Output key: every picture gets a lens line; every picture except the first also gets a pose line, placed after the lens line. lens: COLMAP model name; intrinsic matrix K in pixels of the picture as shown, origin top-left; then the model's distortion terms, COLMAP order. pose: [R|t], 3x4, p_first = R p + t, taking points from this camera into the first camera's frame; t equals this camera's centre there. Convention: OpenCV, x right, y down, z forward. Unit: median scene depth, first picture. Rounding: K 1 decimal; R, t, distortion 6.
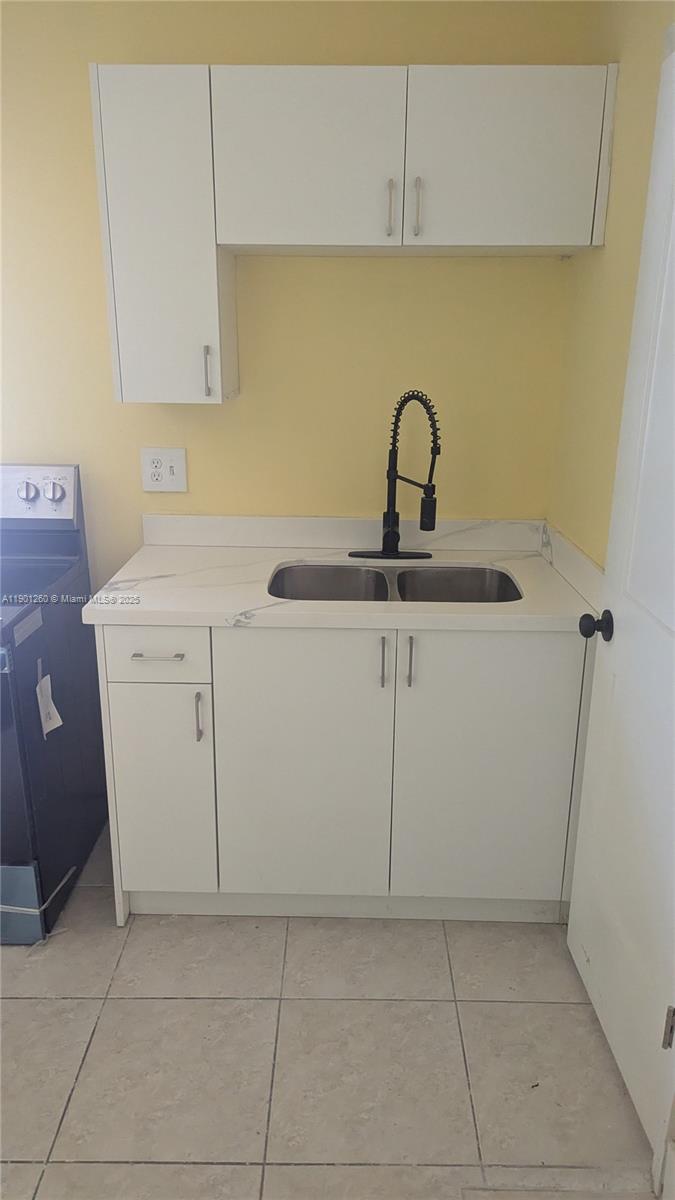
lens RADIAL K [[862.1, 0, 339.4], [0, 862.1, 609.6], [0, 0, 1]] dist [0.046926, -0.012576]
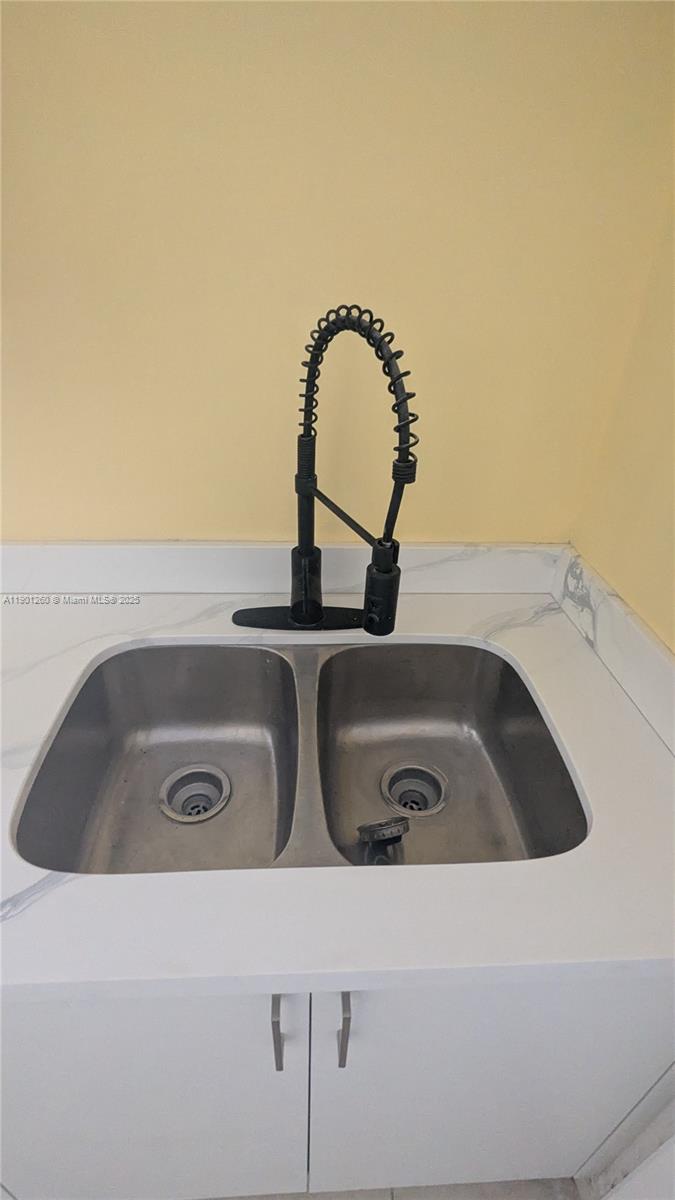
lens RADIAL K [[569.3, 0, 345.0], [0, 569.3, 600.4], [0, 0, 1]] dist [-0.001639, 0.003208]
pose [[0.996148, -0.024343, 0.084246, 0.059388], [0.001090, 0.964061, 0.265679, -0.195967], [-0.087686, -0.264563, 0.960374, 0.726889]]
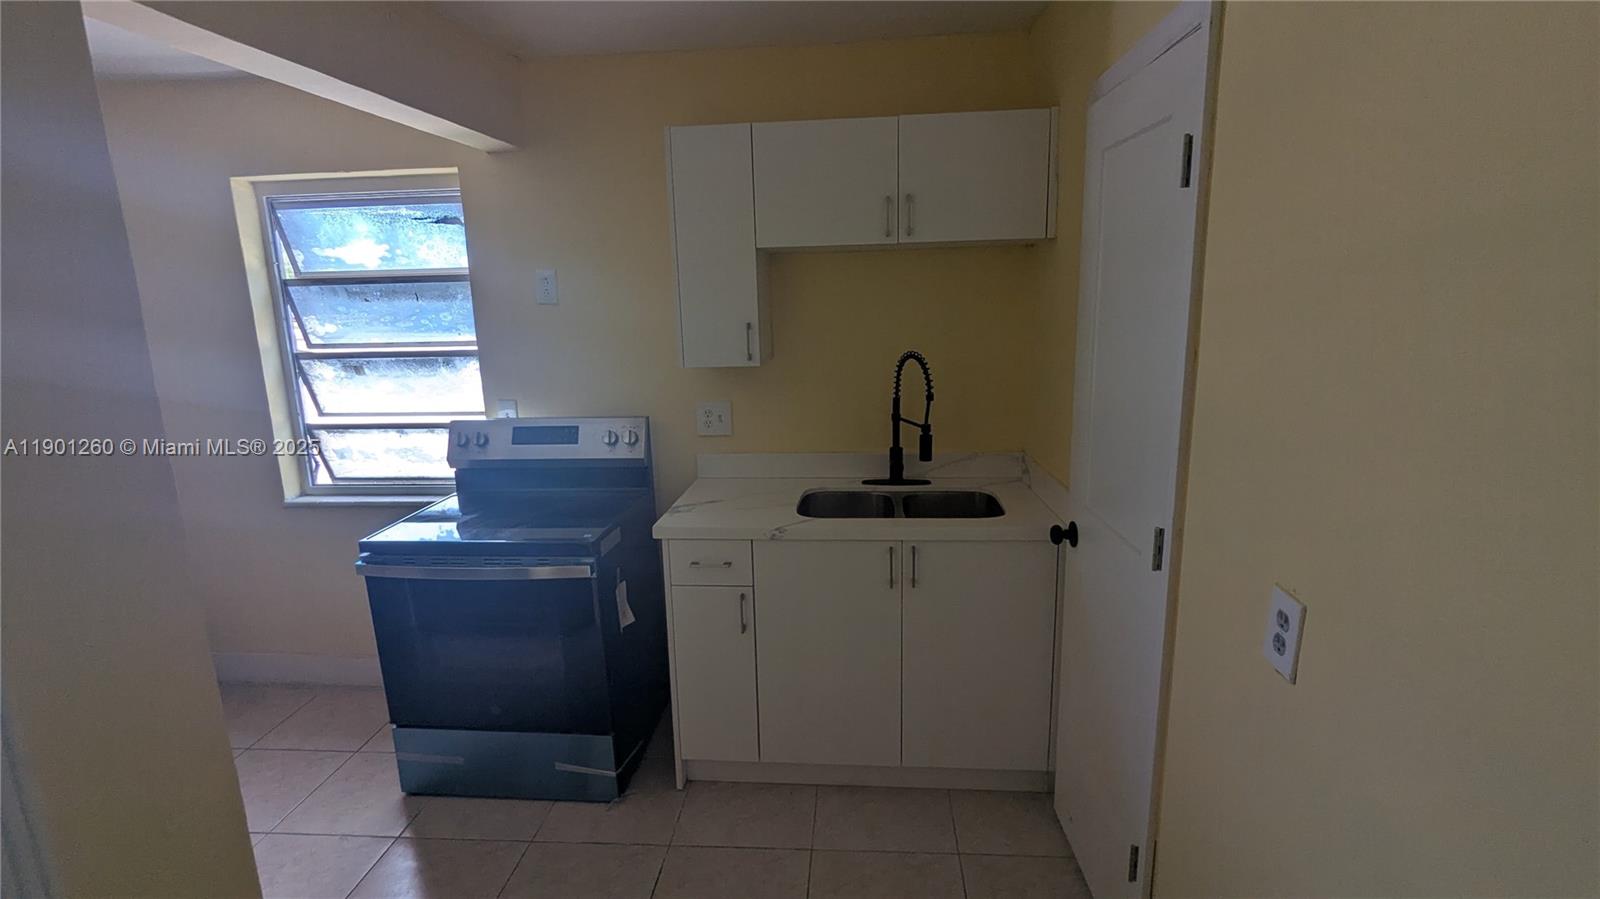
lens RADIAL K [[759.1, 0, 794.0], [0, 759.1, 452.0], [0, 0, 1]] dist [-0.001639, 0.003208]
pose [[0.996346, -0.019296, -0.083198, 0.005359], [0.009509, 0.993150, -0.116460, 0.020376], [0.084875, 0.115244, 0.989705, -0.094998]]
